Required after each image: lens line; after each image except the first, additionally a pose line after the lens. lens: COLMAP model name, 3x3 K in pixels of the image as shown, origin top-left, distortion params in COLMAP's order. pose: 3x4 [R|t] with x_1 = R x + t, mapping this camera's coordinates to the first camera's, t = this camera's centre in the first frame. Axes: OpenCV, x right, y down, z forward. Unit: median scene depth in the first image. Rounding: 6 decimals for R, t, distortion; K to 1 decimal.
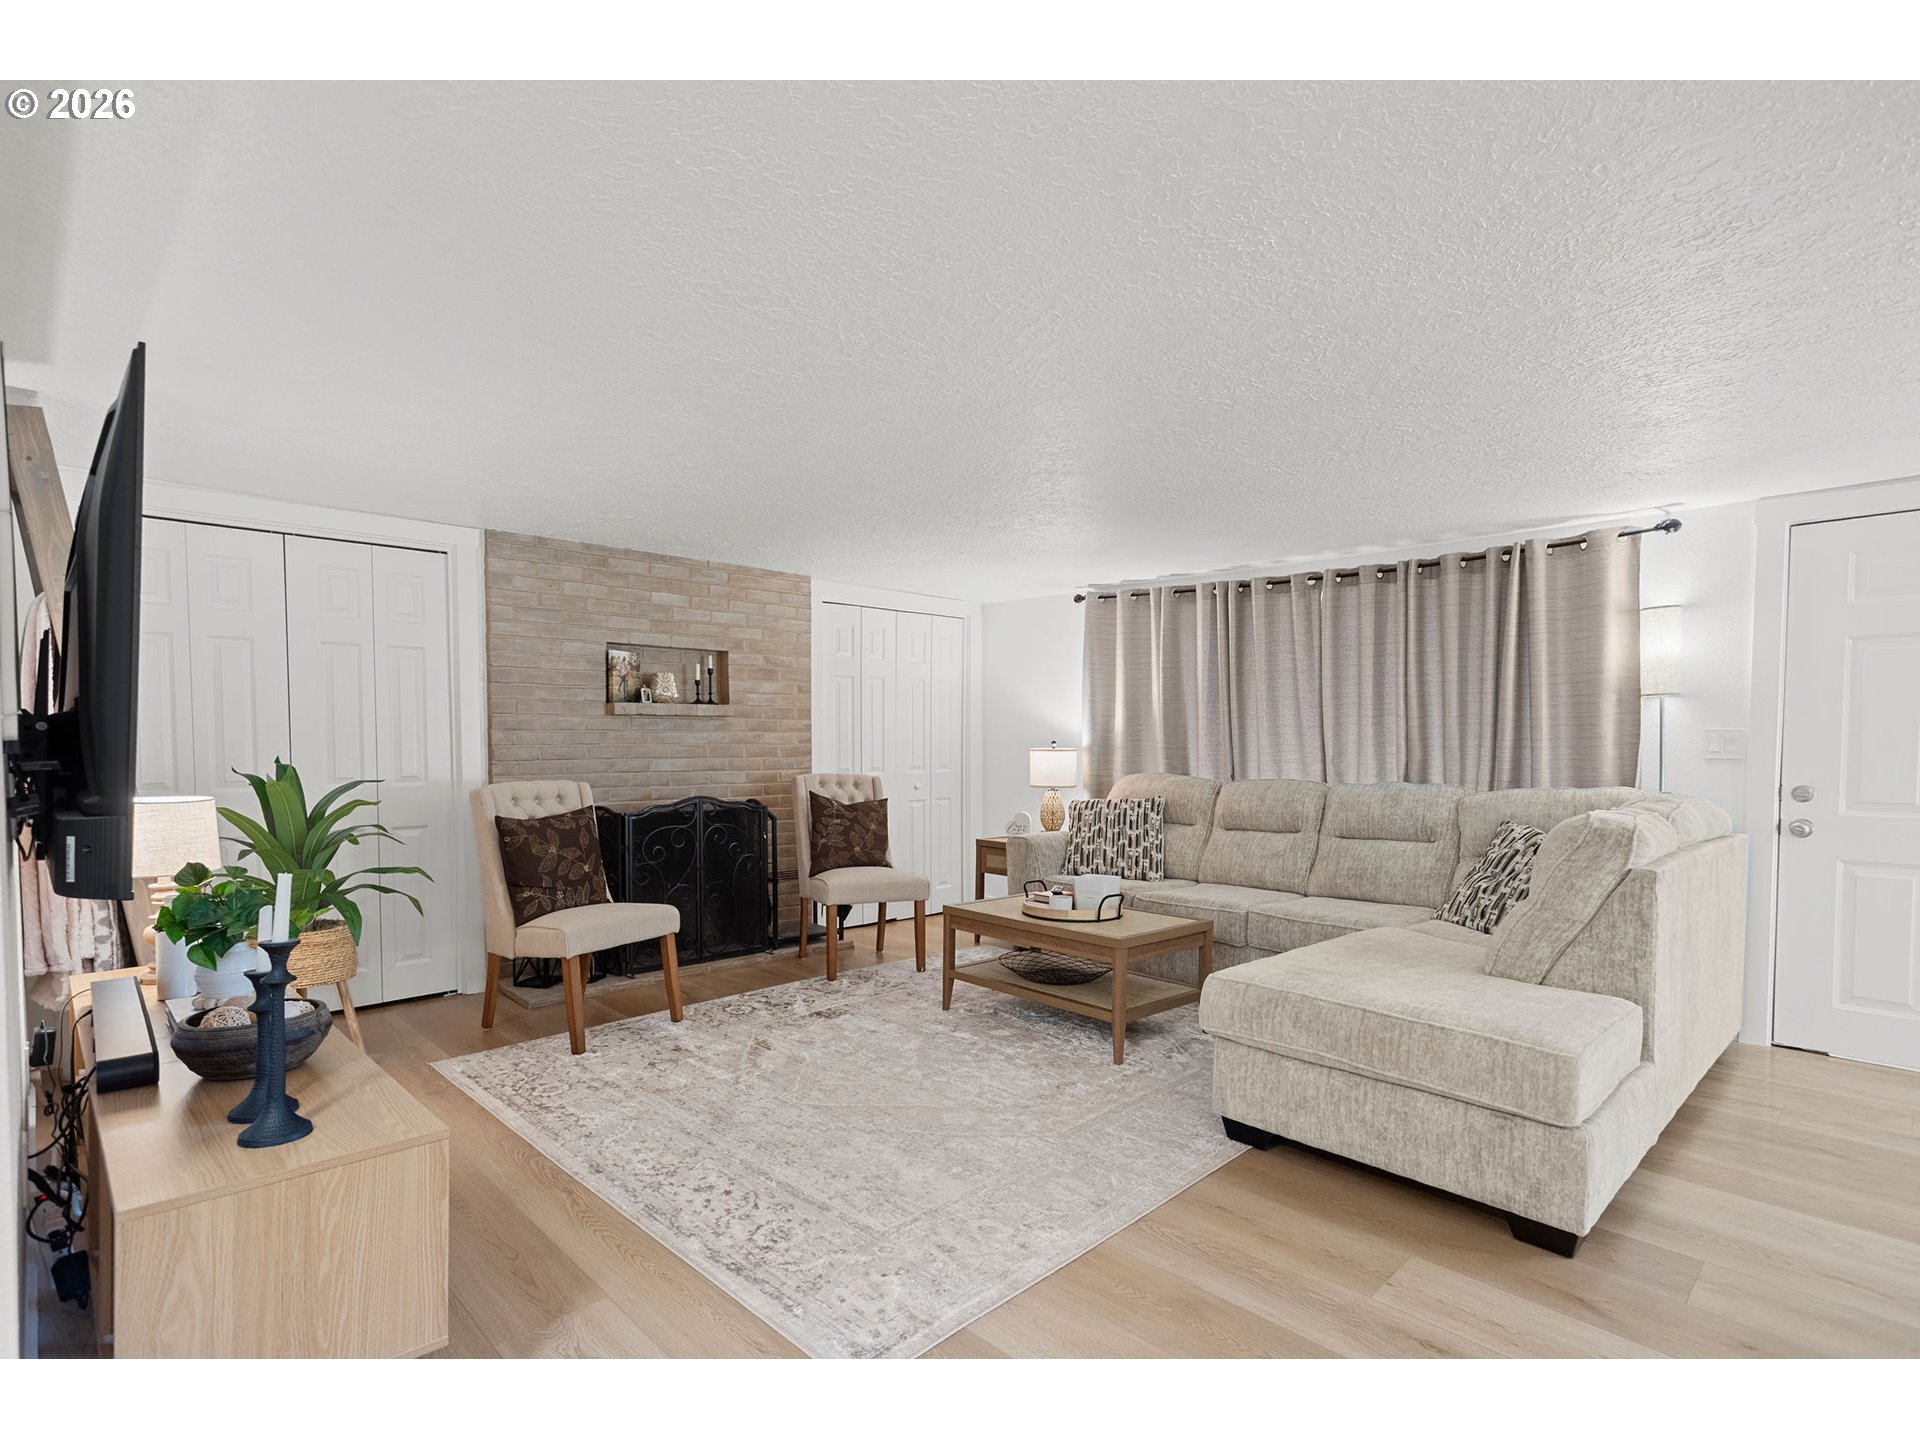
lens RADIAL K [[927.4, 0, 976.2], [0, 927.4, 788.4], [0, 0, 1]] dist [-0.008010, 0.010889]
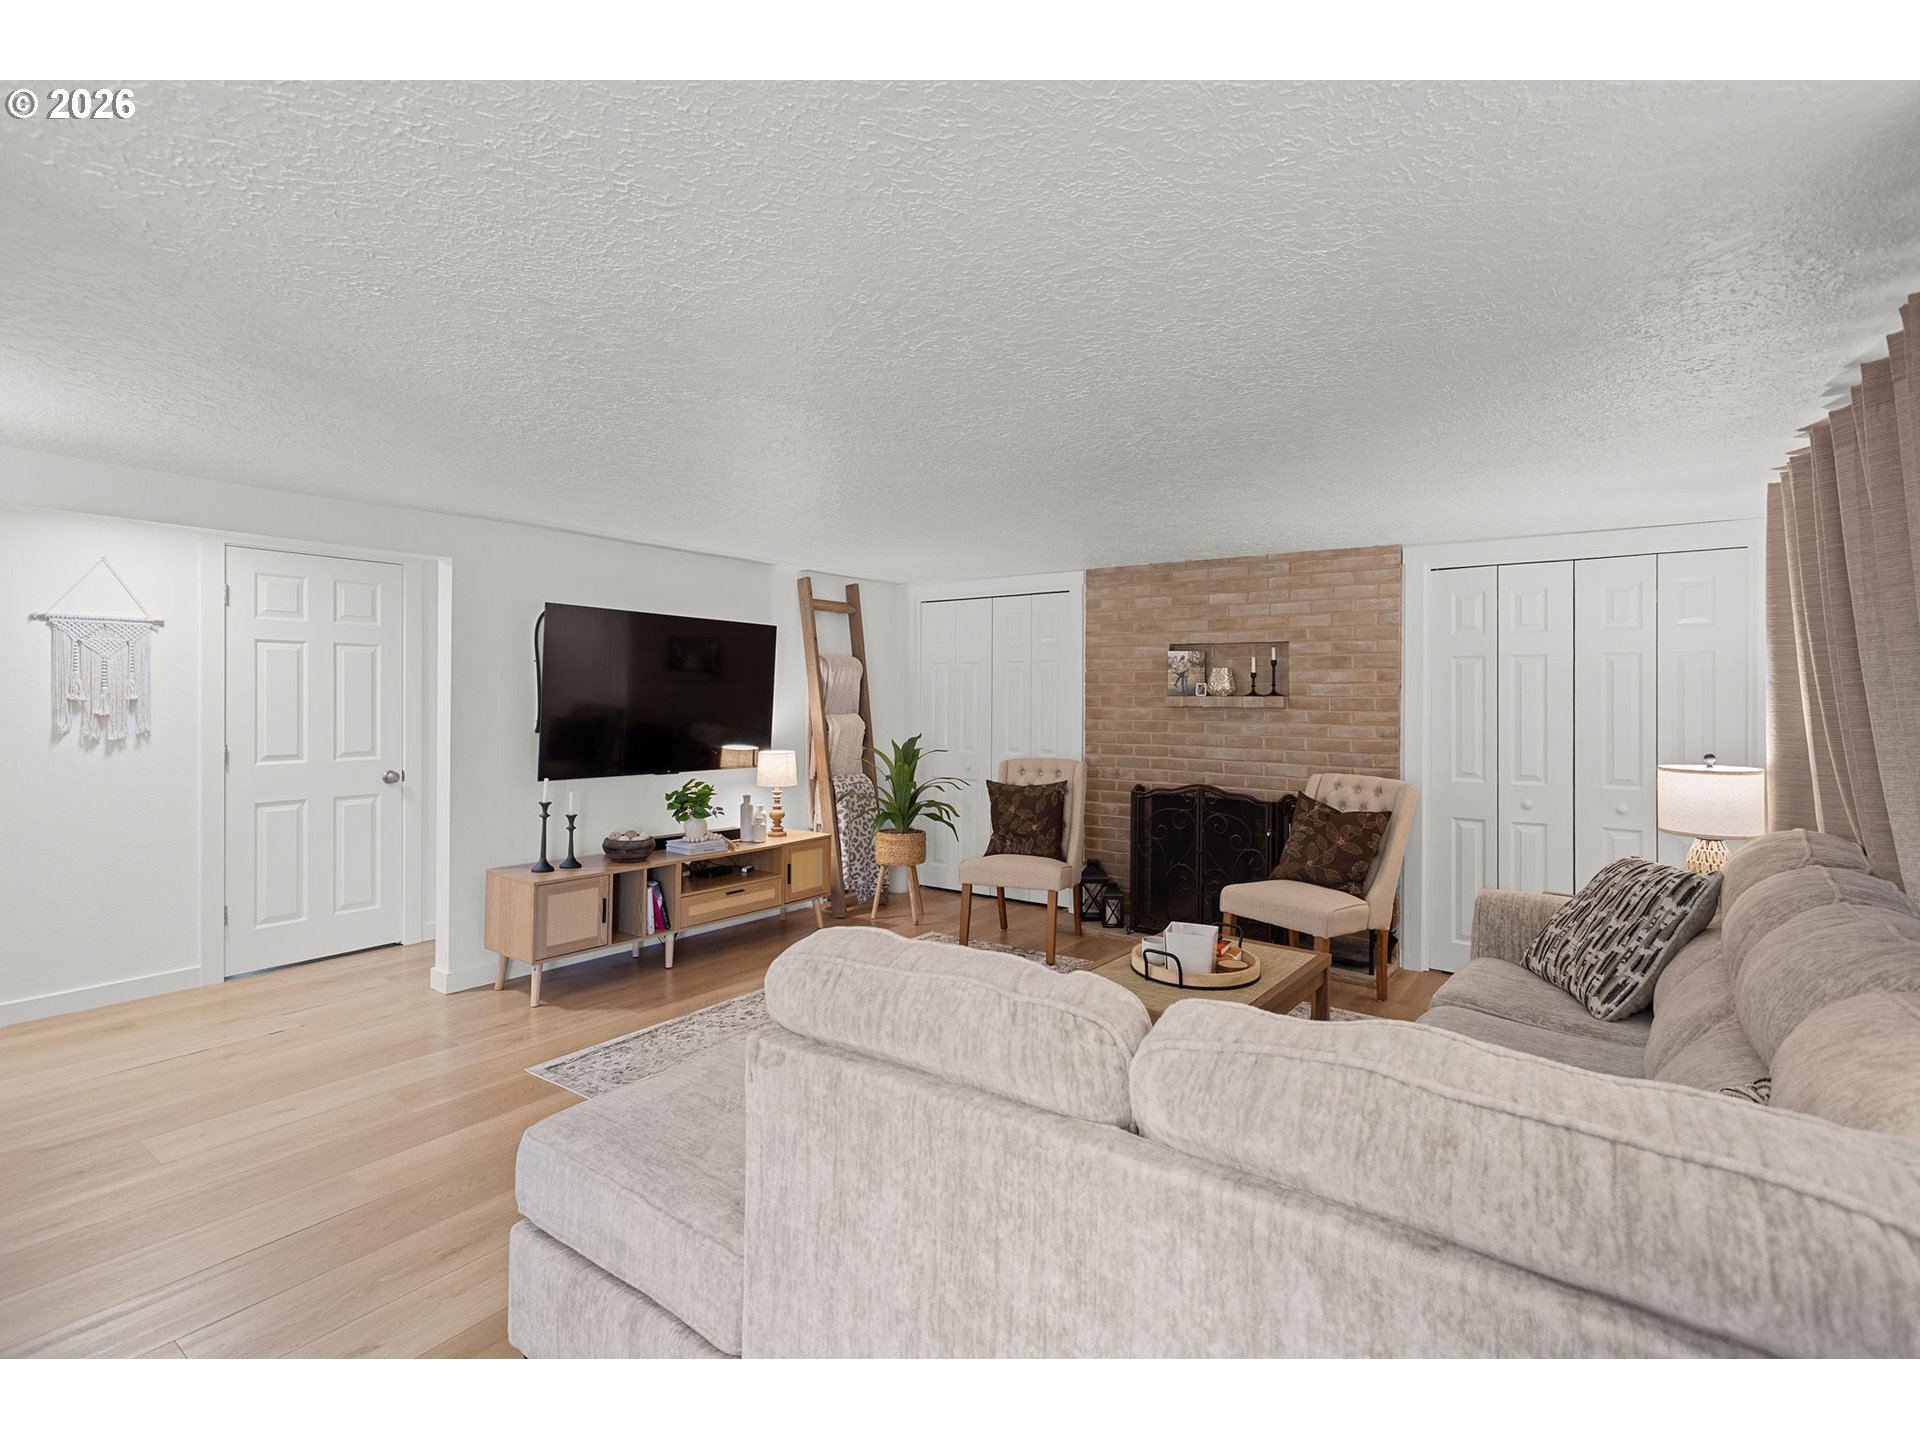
lens RADIAL K [[927.4, 0, 948.0], [0, 927.4, 703.2], [0, 0, 1]] dist [-0.008010, 0.010889]
pose [[0.172404, 0.009299, -0.984982, 0.721570], [-0.060507, 0.998167, -0.001168, -0.068079], [0.983166, 0.059800, 0.172651, 0.547485]]
